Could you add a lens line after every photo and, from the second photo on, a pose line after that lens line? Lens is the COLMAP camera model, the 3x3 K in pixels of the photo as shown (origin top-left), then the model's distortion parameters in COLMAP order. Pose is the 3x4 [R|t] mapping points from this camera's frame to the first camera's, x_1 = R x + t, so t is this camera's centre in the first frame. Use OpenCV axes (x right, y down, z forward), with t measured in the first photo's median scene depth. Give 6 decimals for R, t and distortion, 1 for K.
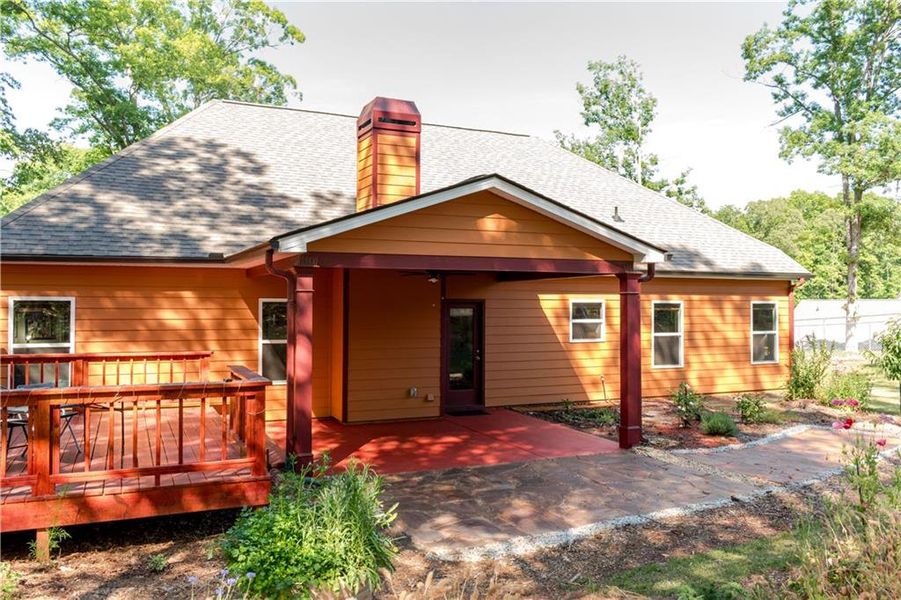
lens RADIAL K [[717.1, 0, 450.5], [0, 717.1, 300.0], [0, 0, 1]] dist [0.005700, 0.001542]
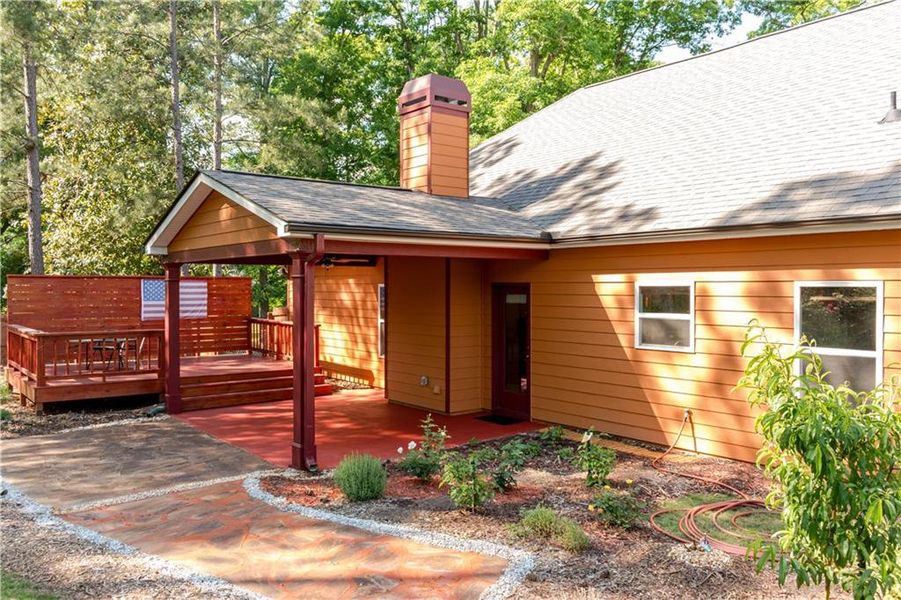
lens RADIAL K [[717.1, 0, 450.5], [0, 717.1, 300.0], [0, 0, 1]] dist [0.005700, 0.001542]
pose [[0.287249, 0.012915, -0.957769, 0.744794], [0.000919, 0.999905, 0.013758, 0.006855], [0.957856, -0.004833, 0.287210, 0.662297]]
